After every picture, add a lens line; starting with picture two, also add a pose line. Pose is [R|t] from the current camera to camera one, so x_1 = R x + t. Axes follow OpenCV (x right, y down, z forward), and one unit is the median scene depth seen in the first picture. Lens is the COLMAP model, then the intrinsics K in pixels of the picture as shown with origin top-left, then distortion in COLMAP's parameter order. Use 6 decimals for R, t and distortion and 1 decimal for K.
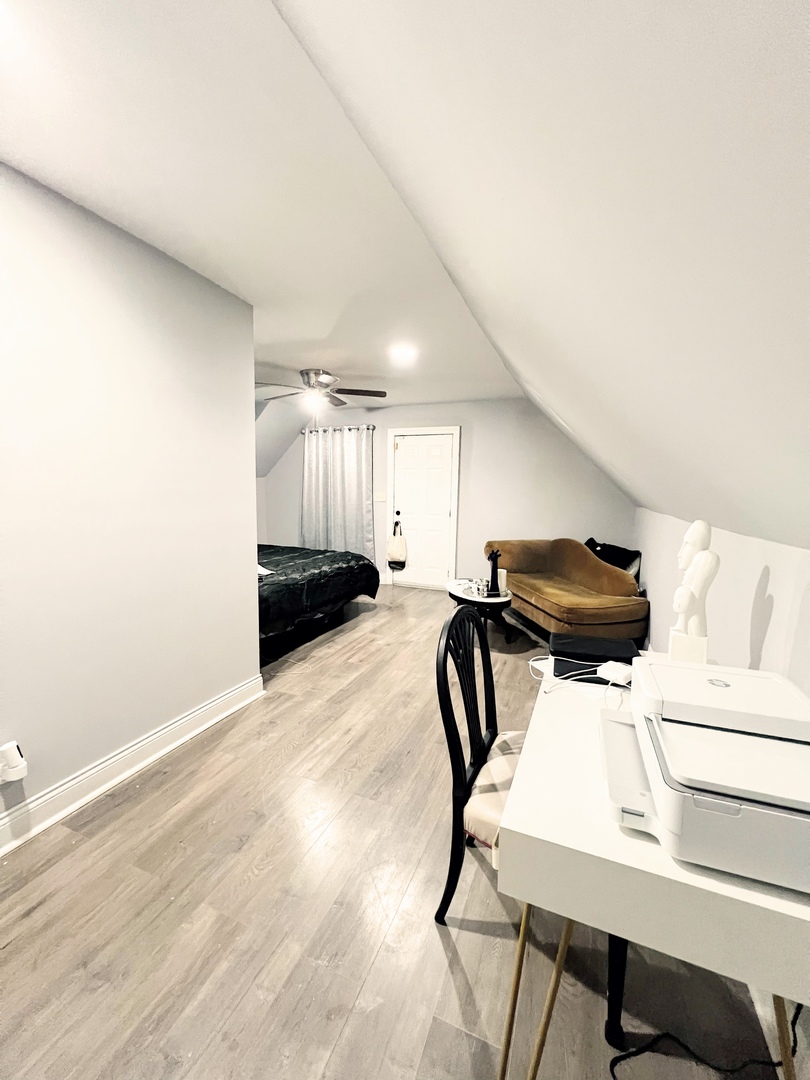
lens RADIAL K [[432.5, 0, 405.0], [0, 432.5, 540.0], [0, 0, 1]] dist [0.000358, -0.000331]
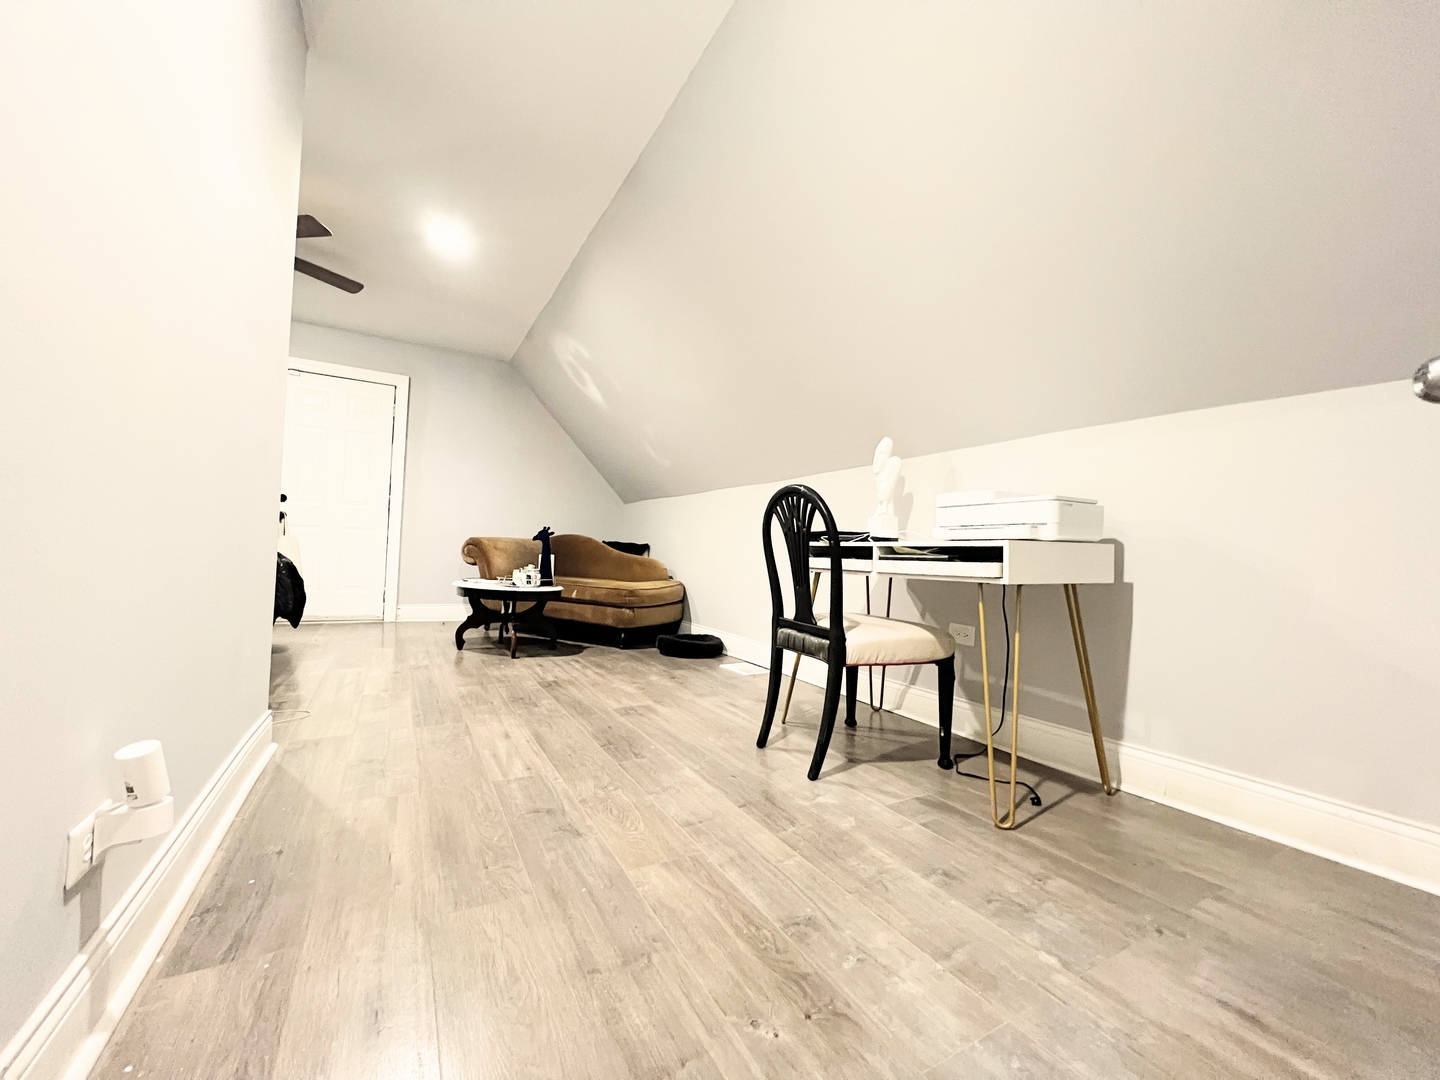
lens RADIAL K [[573.4, 0, 720.0], [0, 573.4, 540.0], [0, 0, 1]] dist [-0.000351, -0.000038]
pose [[0.623903, 0.021733, 0.781199, -0.635703], [0.061341, 0.995167, -0.076675, 0.225893], [-0.779090, 0.095757, 0.619555, 0.152879]]
